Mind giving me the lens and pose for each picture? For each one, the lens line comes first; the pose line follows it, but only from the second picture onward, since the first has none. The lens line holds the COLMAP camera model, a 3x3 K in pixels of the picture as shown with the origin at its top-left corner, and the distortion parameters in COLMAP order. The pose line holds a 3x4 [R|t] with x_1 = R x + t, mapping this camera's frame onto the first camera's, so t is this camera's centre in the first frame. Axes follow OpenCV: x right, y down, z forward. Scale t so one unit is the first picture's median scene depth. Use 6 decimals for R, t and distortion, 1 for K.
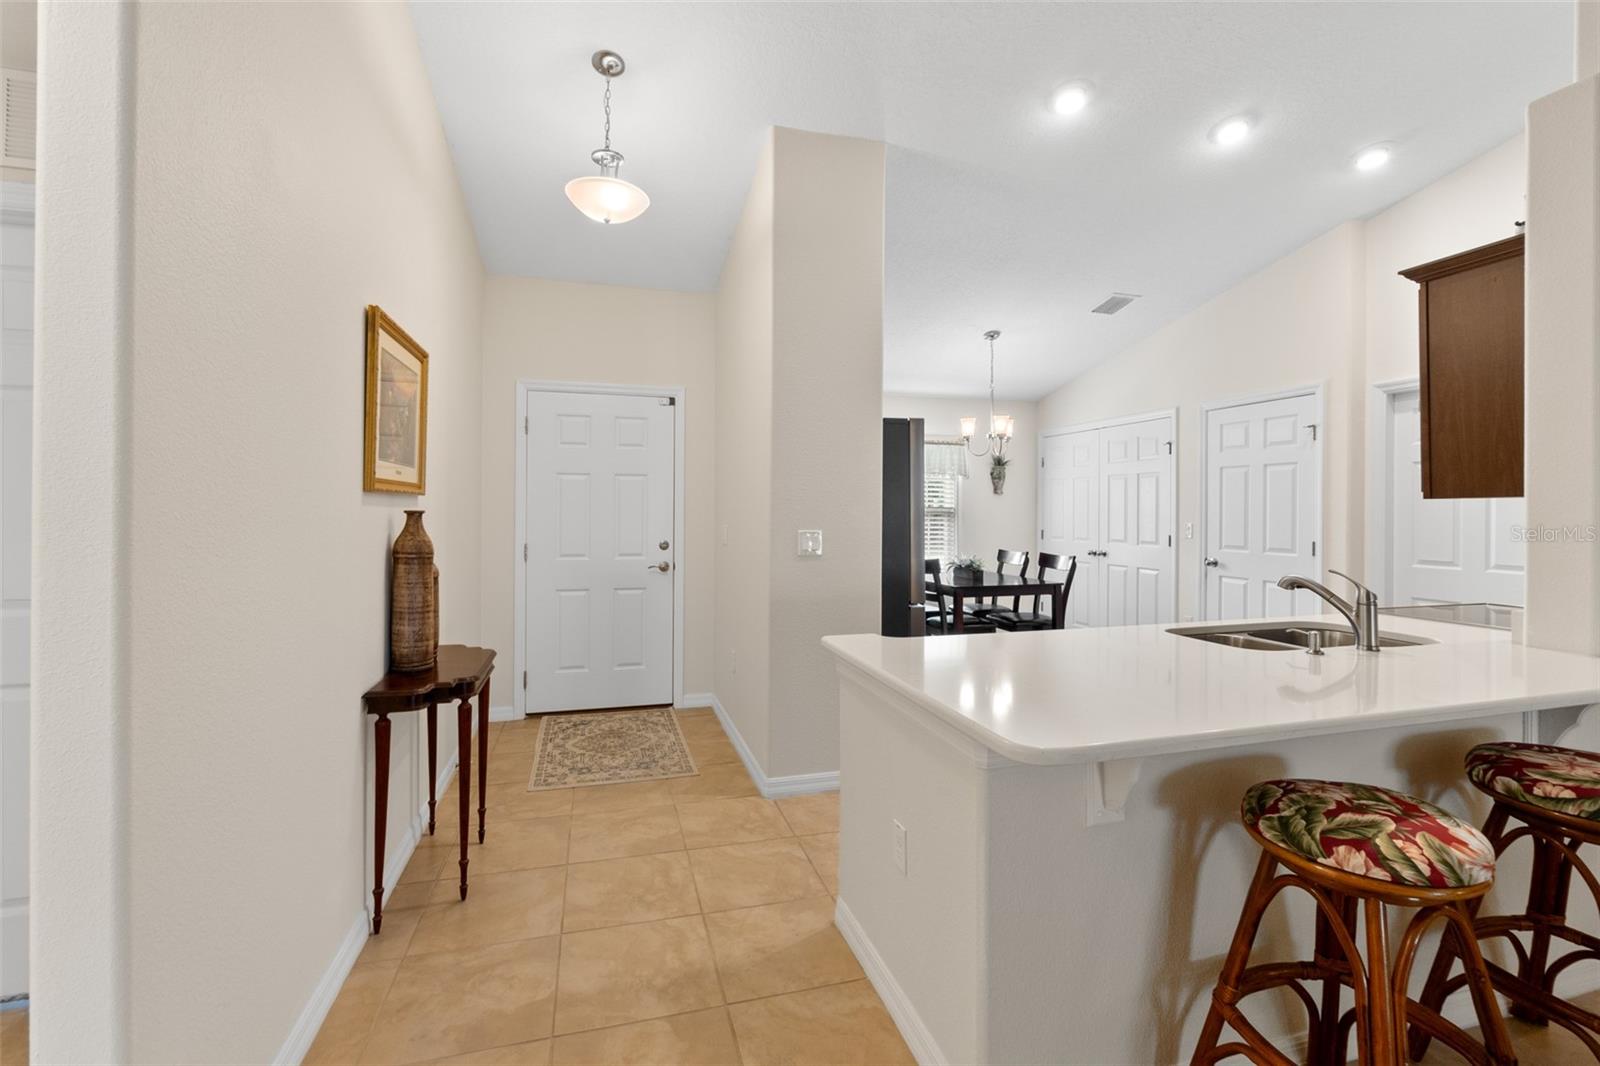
lens RADIAL K [[690.2, 0, 803.3], [0, 690.2, 508.0], [0, 0, 1]] dist [-0.008005, 0.000583]
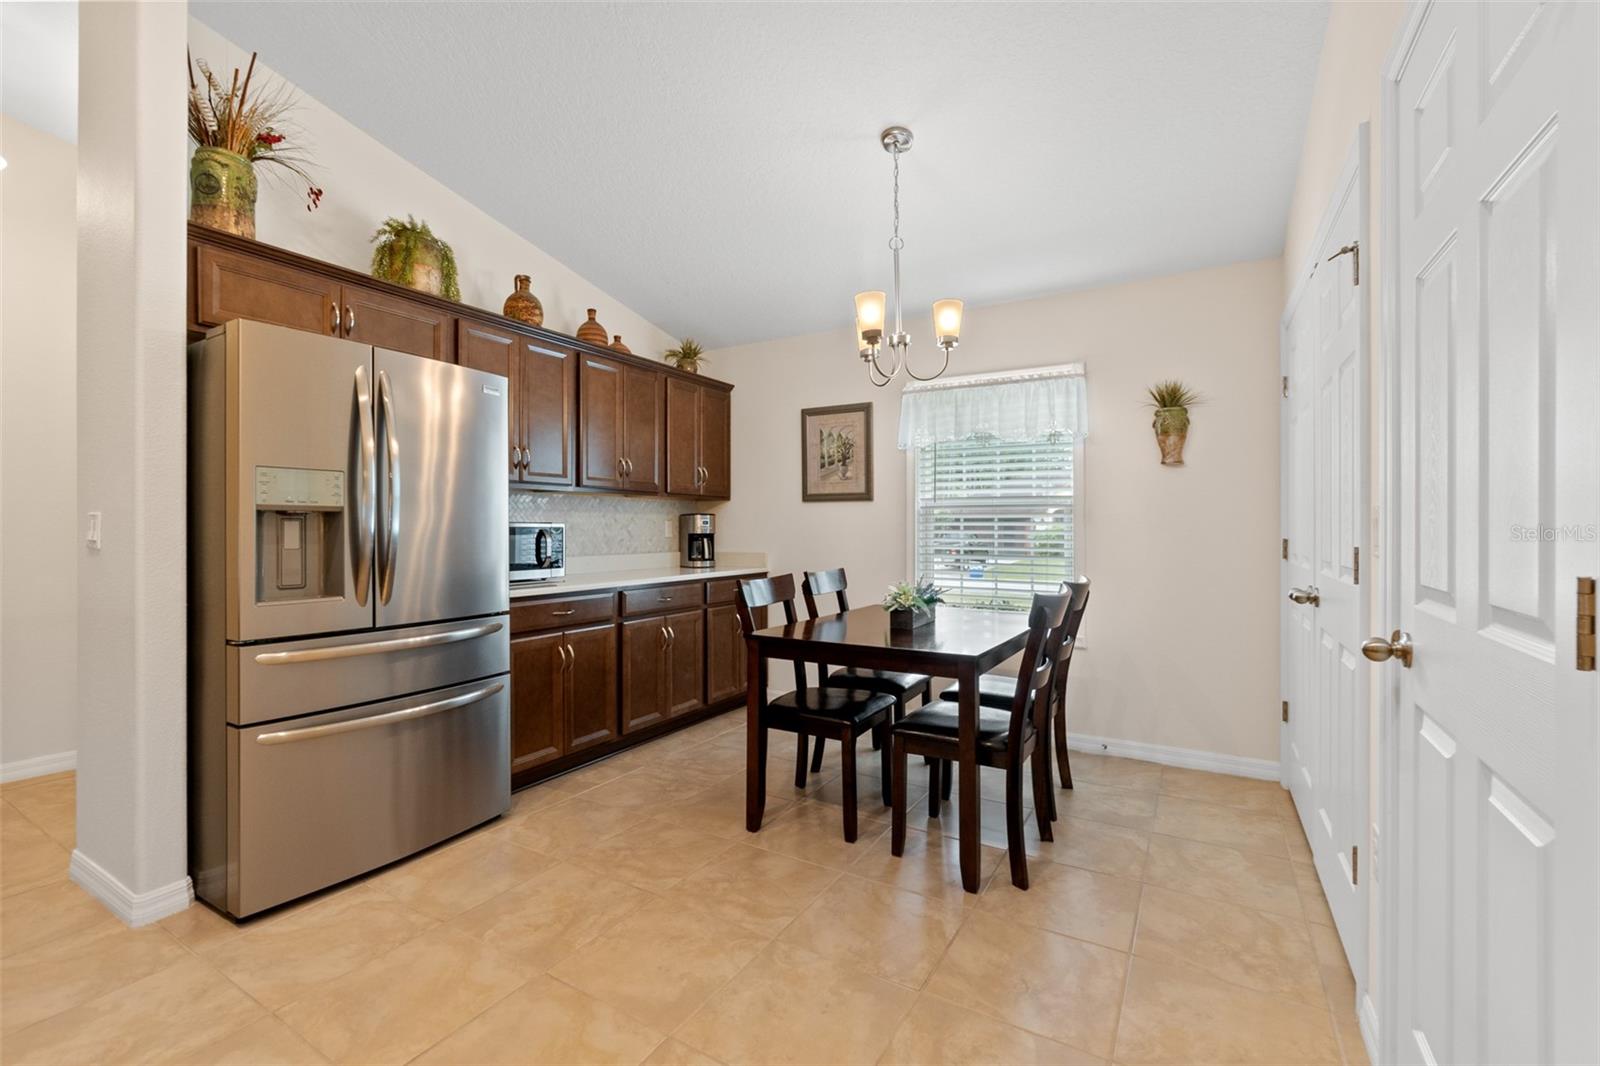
lens RADIAL K [[690.2, 0, 804.2], [0, 690.2, 518.3], [0, 0, 1]] dist [-0.008005, 0.000583]
pose [[0.686521, -0.013296, -0.726988, 0.905590], [0.003285, 0.999879, -0.015186, 0.047553], [0.727102, 0.008037, 0.686482, 0.946850]]
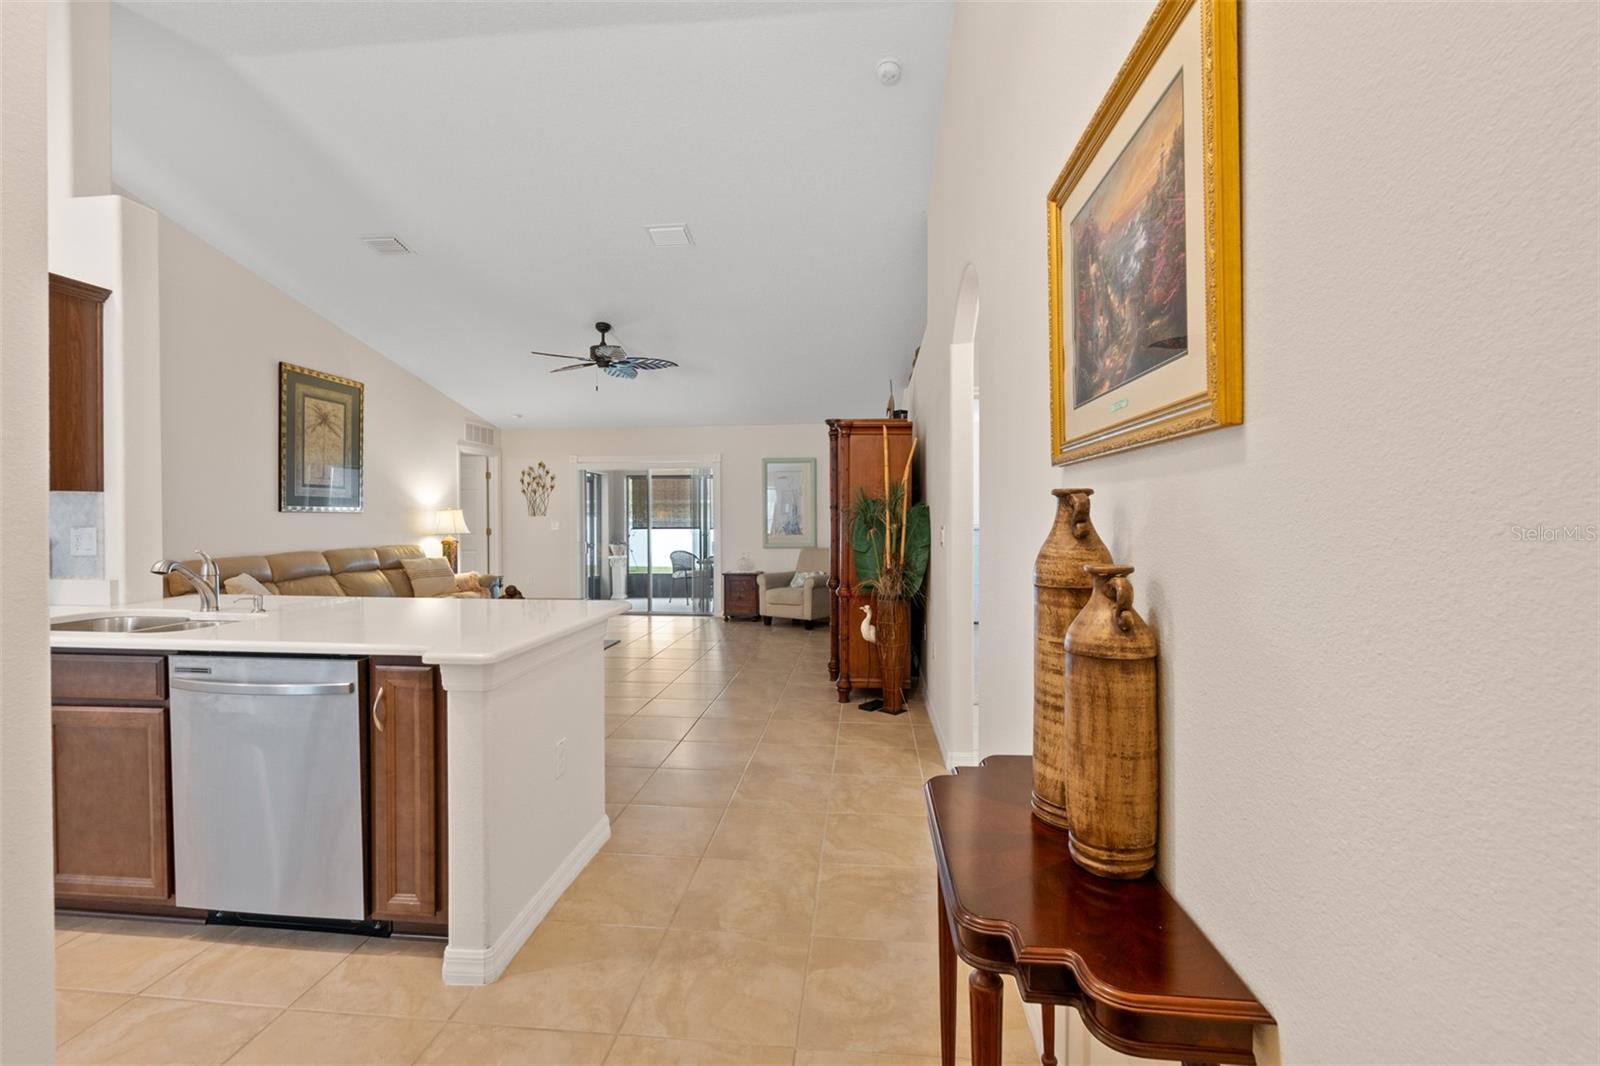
lens RADIAL K [[690.2, 0, 802.4], [0, 690.2, 526.0], [0, 0, 1]] dist [-0.008005, 0.000583]
pose [[-0.928541, -0.006330, 0.371177, -0.376370], [-0.003001, 0.999950, 0.009545, 0.019369], [-0.371219, 0.007750, -0.928513, 1.002584]]
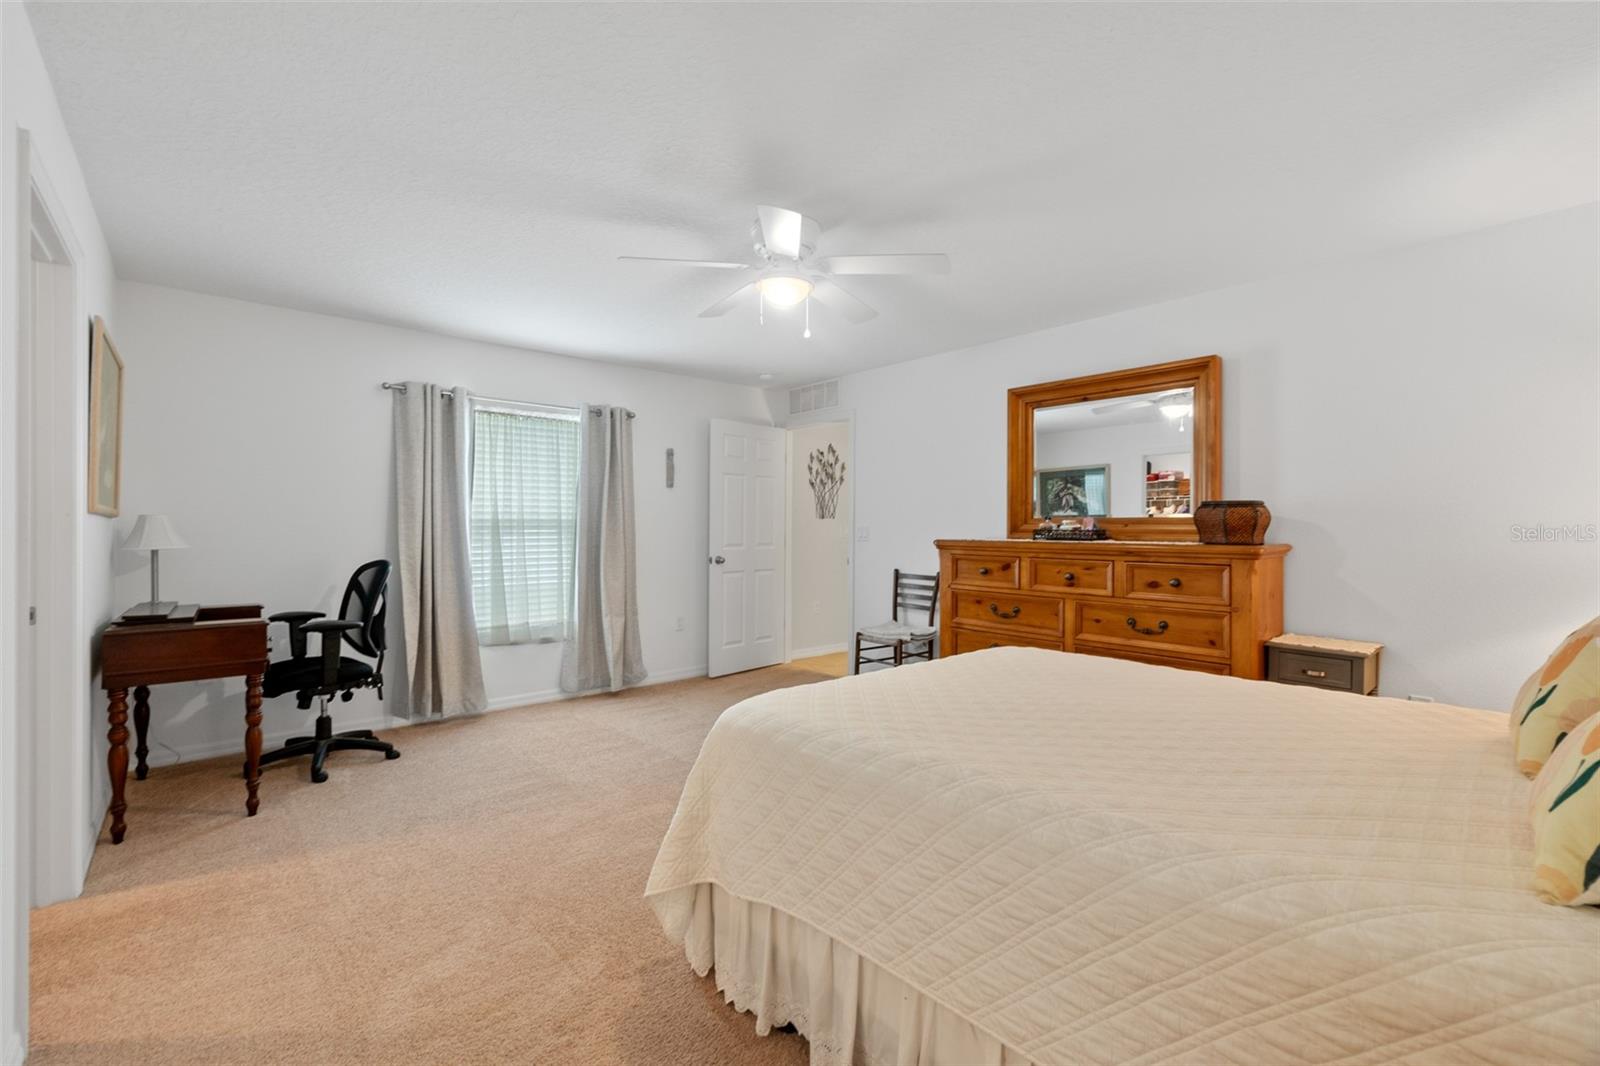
lens RADIAL K [[690.2, 0, 800.9], [0, 690.2, 531.9], [0, 0, 1]] dist [-0.008005, 0.000583]
pose [[-0.910779, -0.002064, -0.412889, 2.257848], [0.003771, 0.999904, -0.013316, 0.070044], [0.412877, -0.013685, -0.910684, 0.665173]]
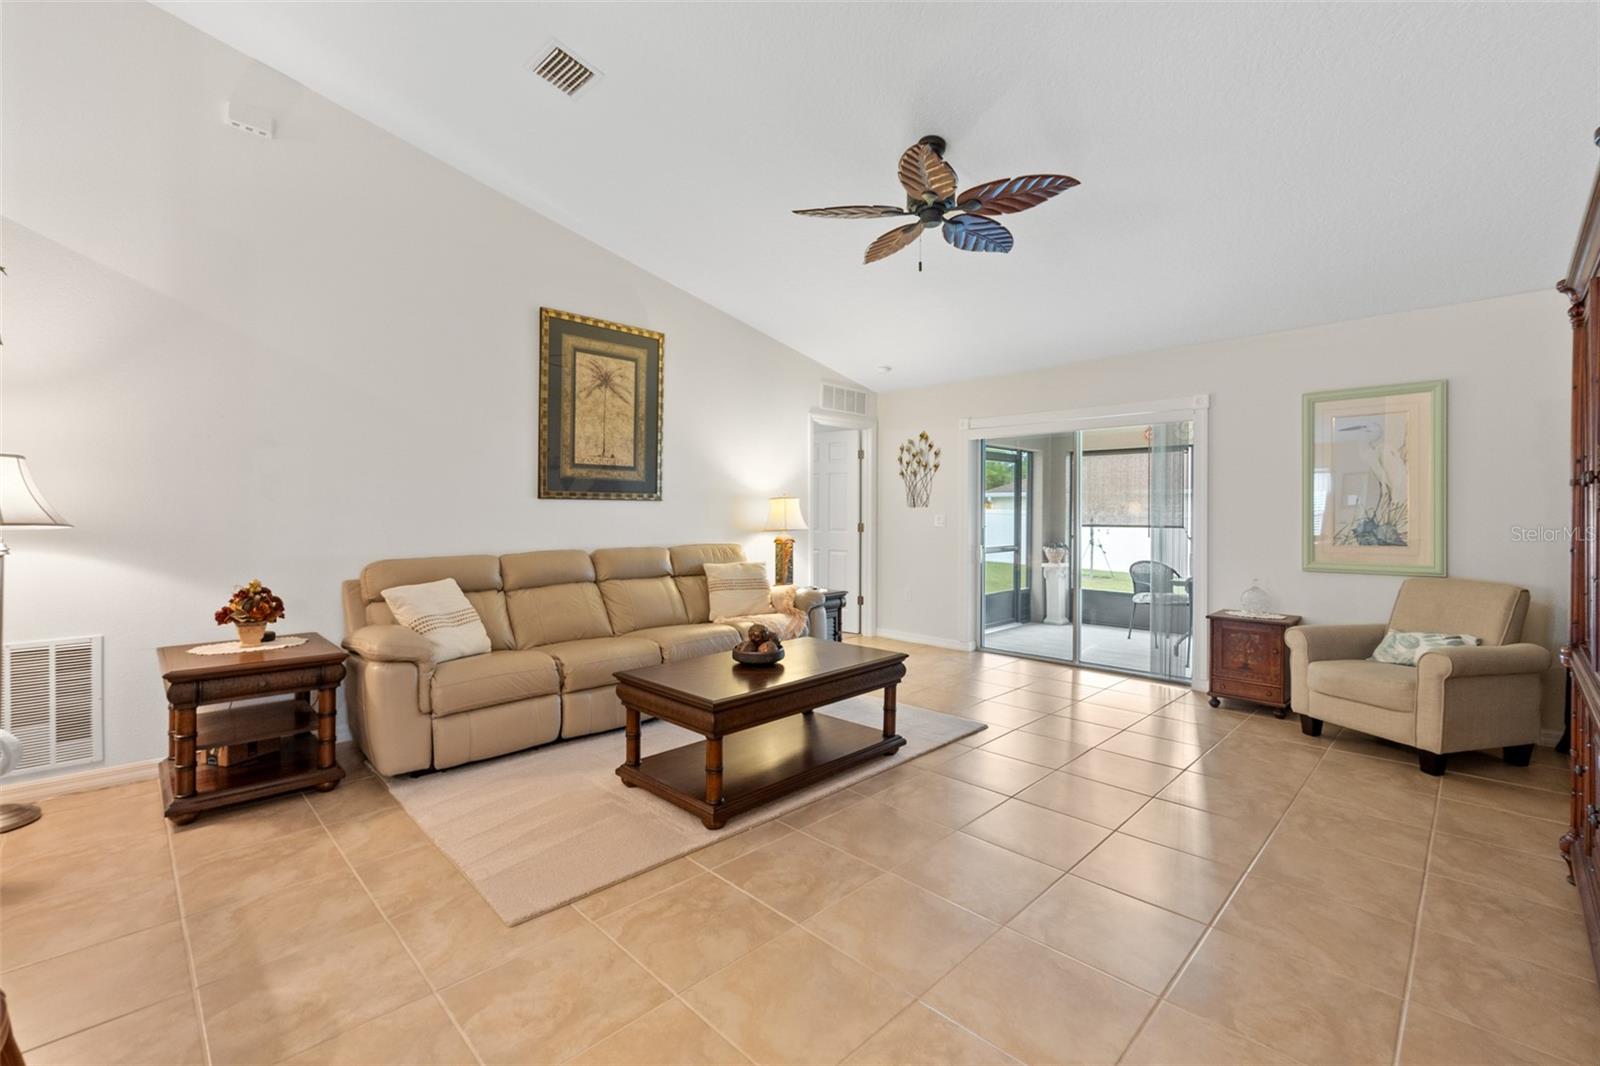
lens RADIAL K [[690.2, 0, 797.3], [0, 690.2, 517.1], [0, 0, 1]] dist [-0.008005, 0.000583]
pose [[-0.475637, -0.011282, 0.879569, 0.005488], [-0.008770, 0.999929, 0.008083, 0.023692], [-0.879598, -0.003869, -0.475702, 0.174563]]
